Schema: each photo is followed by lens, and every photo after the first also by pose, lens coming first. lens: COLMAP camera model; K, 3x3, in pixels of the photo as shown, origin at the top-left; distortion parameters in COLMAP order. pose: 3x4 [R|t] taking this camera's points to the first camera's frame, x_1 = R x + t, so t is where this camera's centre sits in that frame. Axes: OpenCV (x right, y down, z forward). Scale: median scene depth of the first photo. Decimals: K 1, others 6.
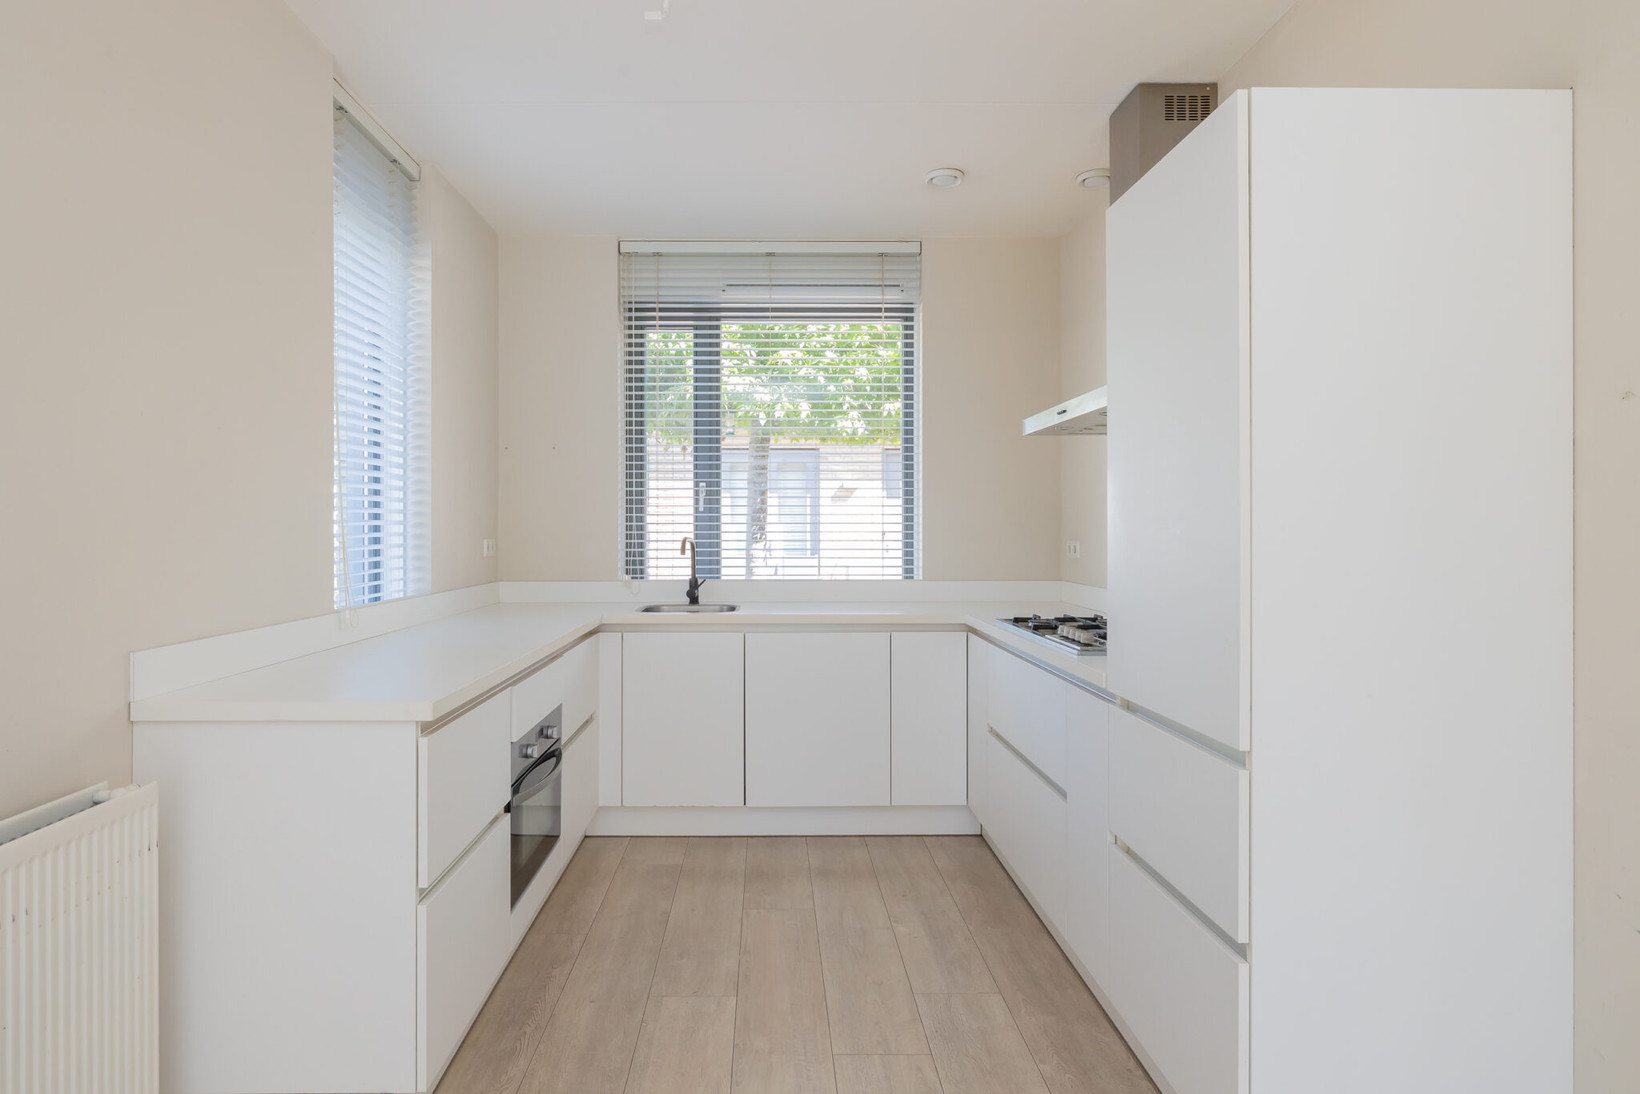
lens RADIAL K [[916.1, 0, 812.5], [0, 916.1, 534.1], [0, 0, 1]] dist [-0.001012, -0.001832]
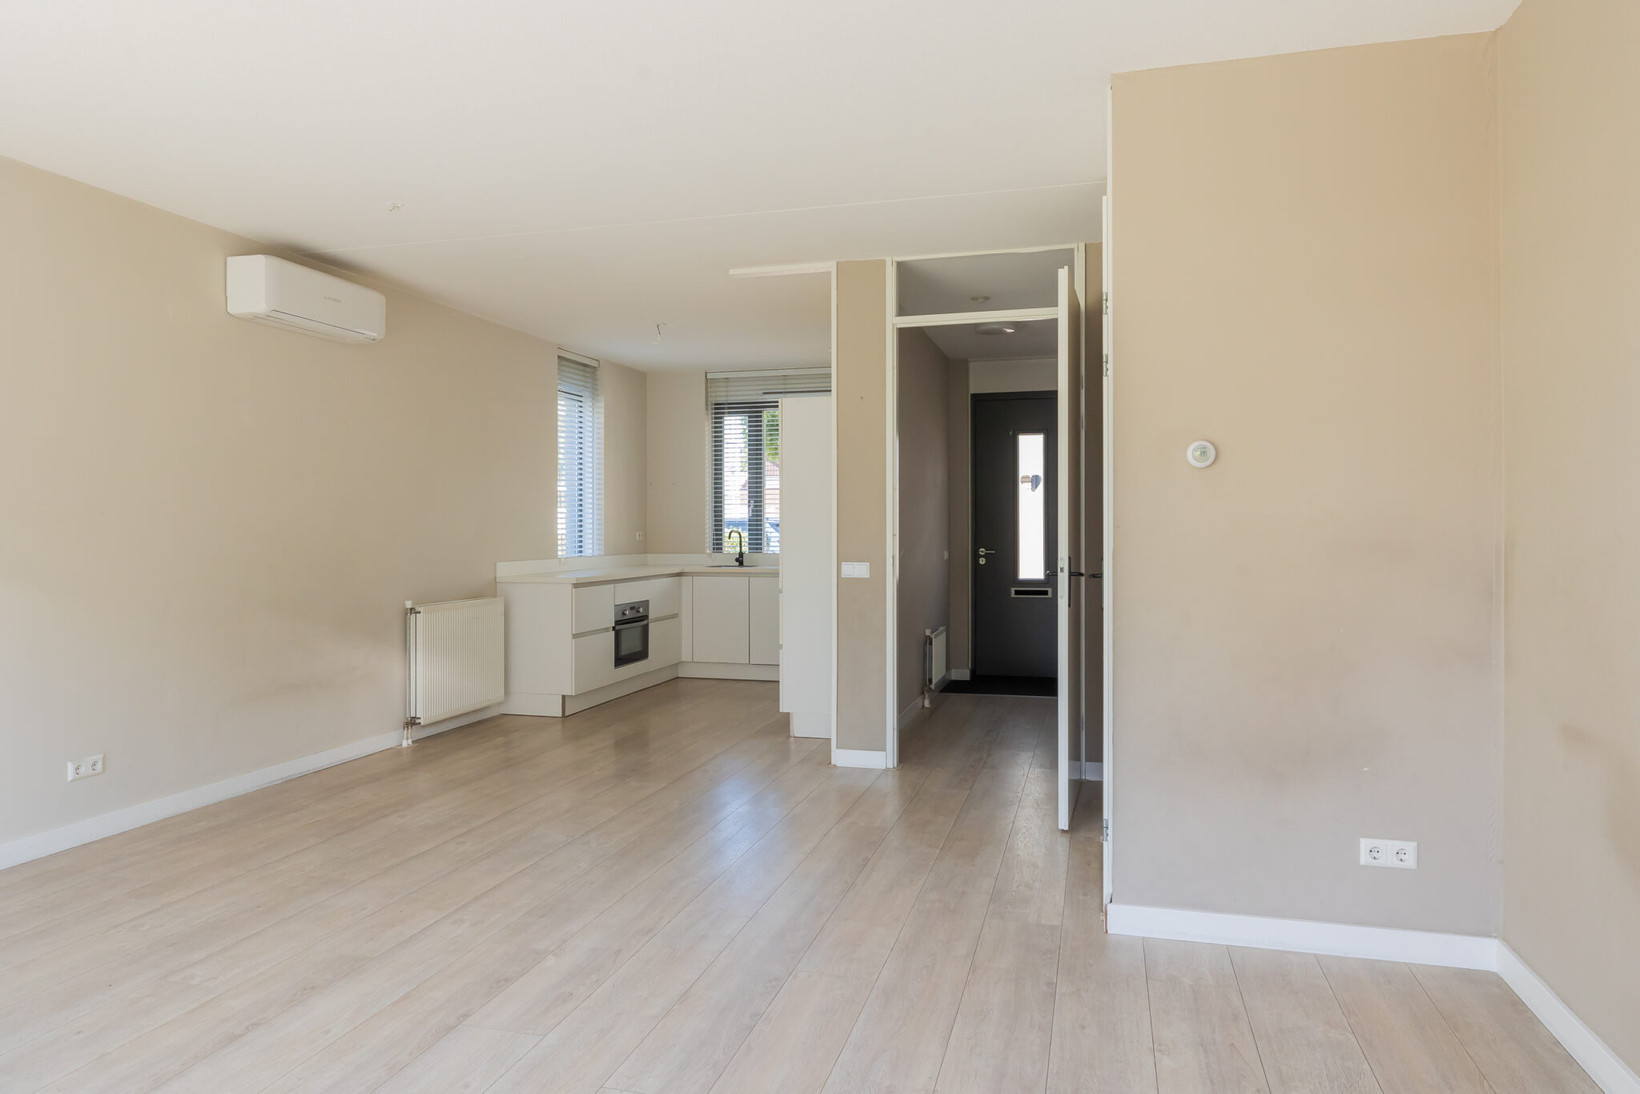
lens RADIAL K [[1008.8, 0, 819.0], [0, 1008.8, 542.7], [0, 0, 1]] dist [0.003483, 0.000303]
pose [[0.958174, 0.000244, -0.286187, 0.585174], [0.002656, 0.999949, 0.009747, 0.009292], [0.286175, -0.010100, 0.958124, -0.890311]]
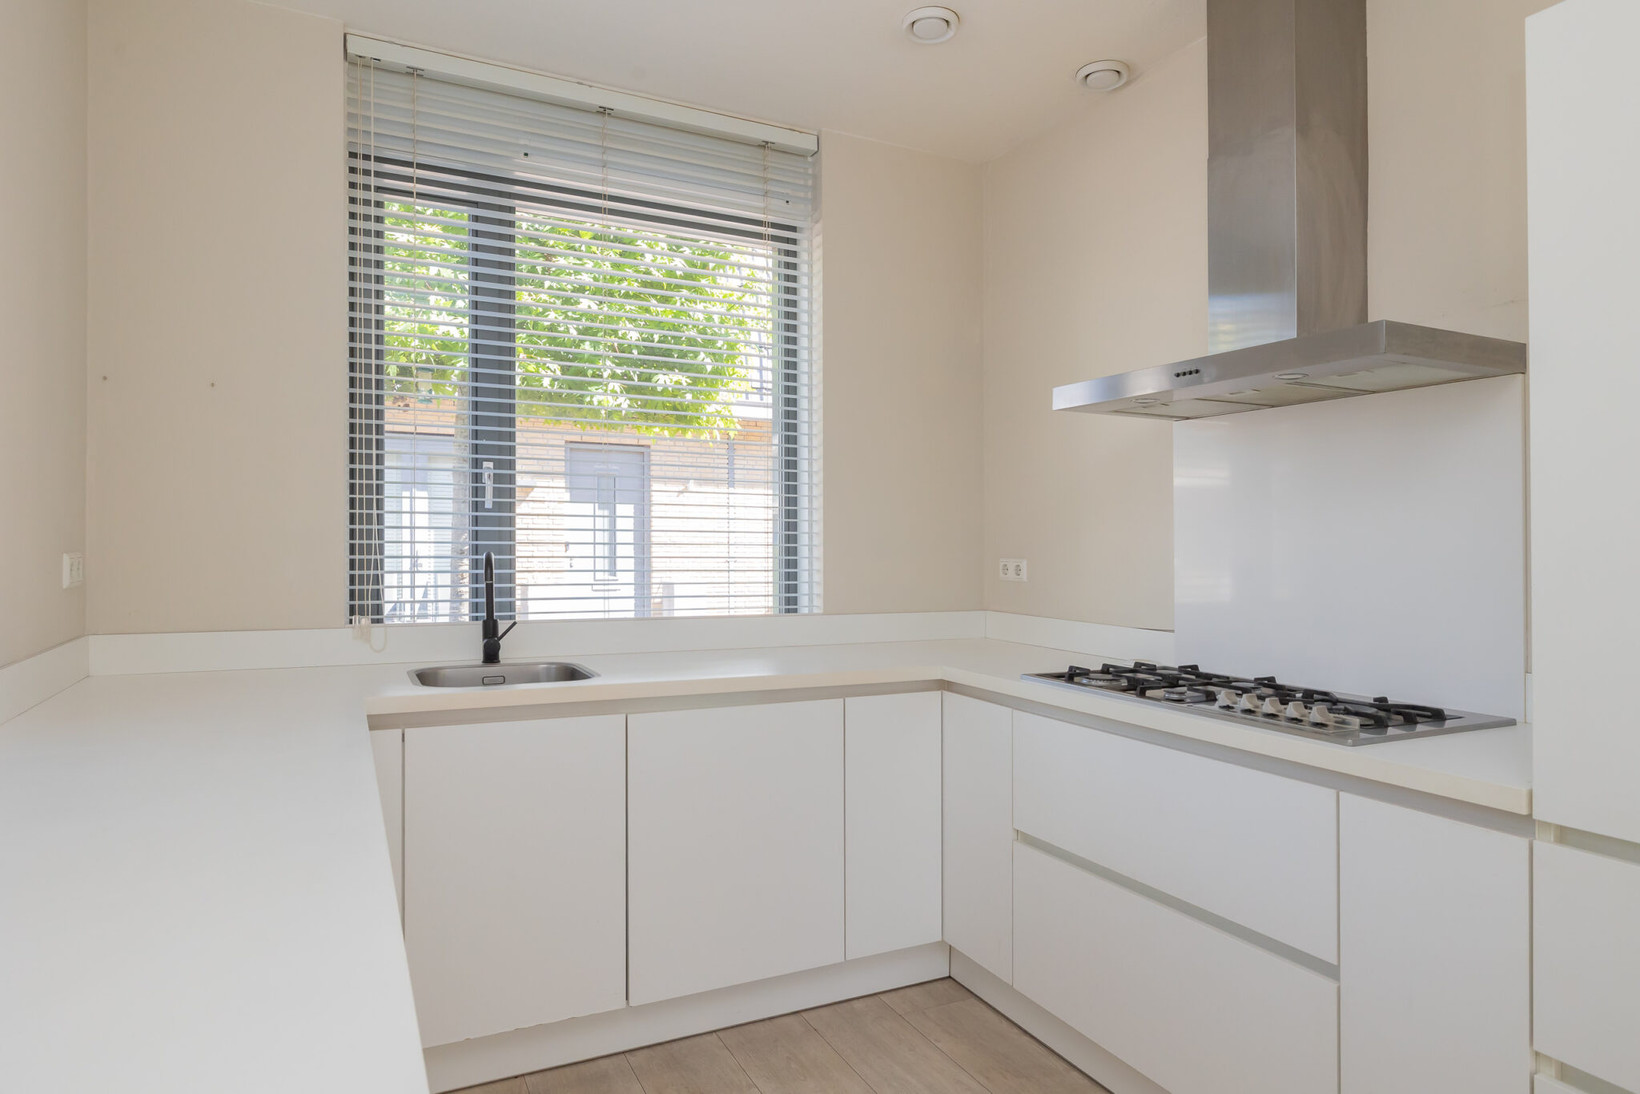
lens RADIAL K [[948.5, 0, 832.4], [0, 948.5, 546.9], [0, 0, 1]] dist [-0.026067, 0.000676]
pose [[0.899065, 0.007438, 0.437752, -0.188815], [-0.006725, 0.999972, -0.003180, 0.001040], [-0.437763, -0.000085, 0.899090, 0.337716]]
